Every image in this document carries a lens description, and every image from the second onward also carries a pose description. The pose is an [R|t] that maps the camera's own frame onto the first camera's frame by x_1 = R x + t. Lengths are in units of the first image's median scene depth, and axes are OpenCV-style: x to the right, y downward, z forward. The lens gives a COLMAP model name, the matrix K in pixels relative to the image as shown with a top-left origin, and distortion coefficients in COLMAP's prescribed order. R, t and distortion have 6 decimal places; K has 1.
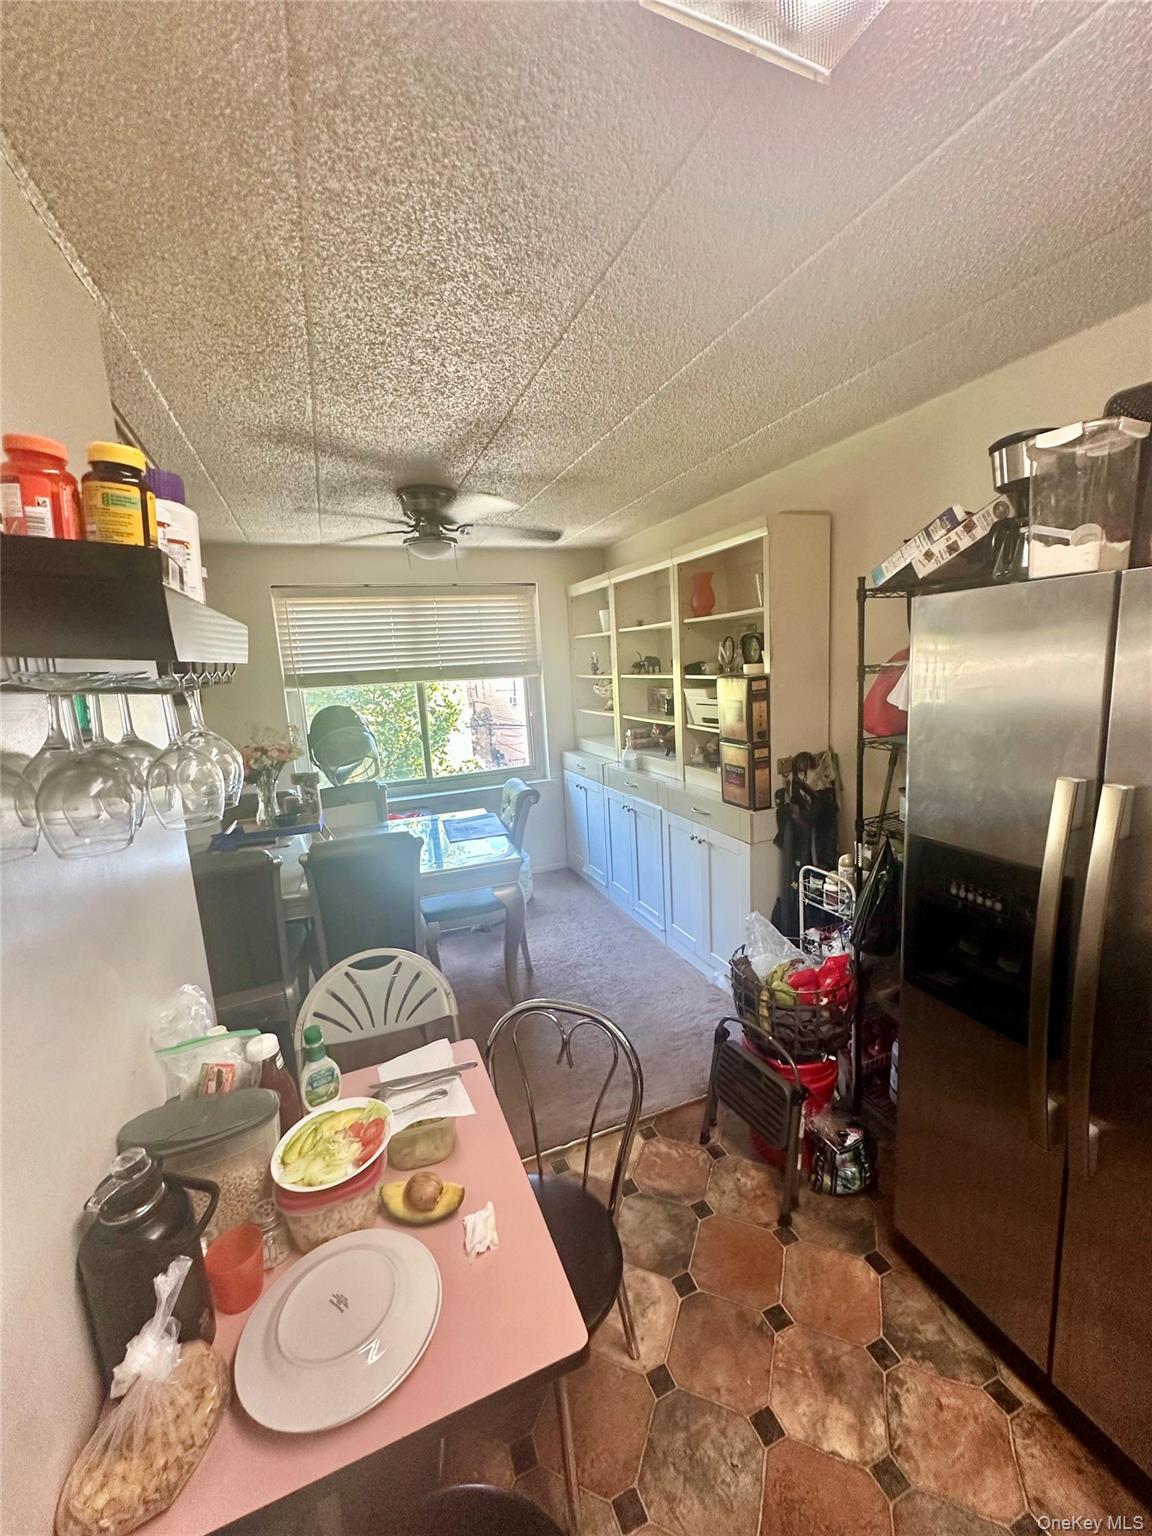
lens RADIAL K [[614.4, 0, 575.2], [0, 614.4, 767.7], [0, 0, 1]] dist [-0.001780, 0.000898]
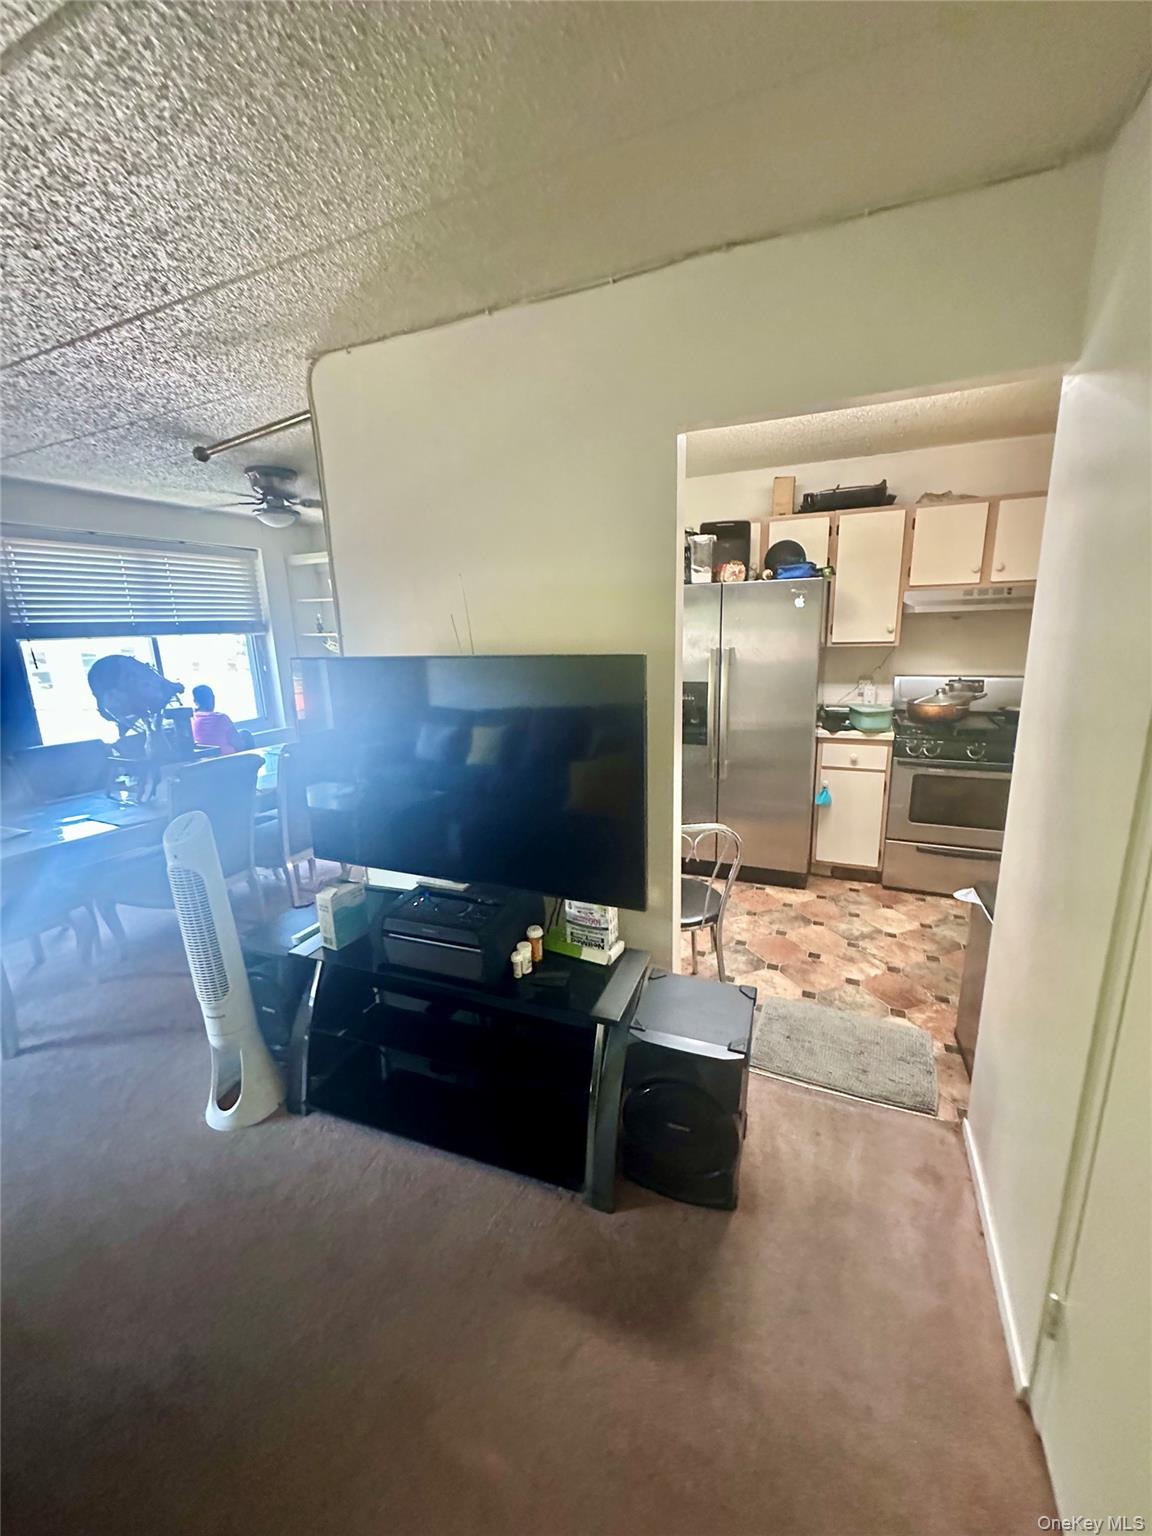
lens RADIAL K [[614.4, 0, 575.2], [0, 614.4, 767.7], [0, 0, 1]] dist [-0.001780, 0.000898]
pose [[0.720817, -0.126709, 0.681446, -1.127089], [0.110115, 0.991597, 0.067902, 0.193384], [-0.684323, 0.026093, 0.728712, -0.465229]]
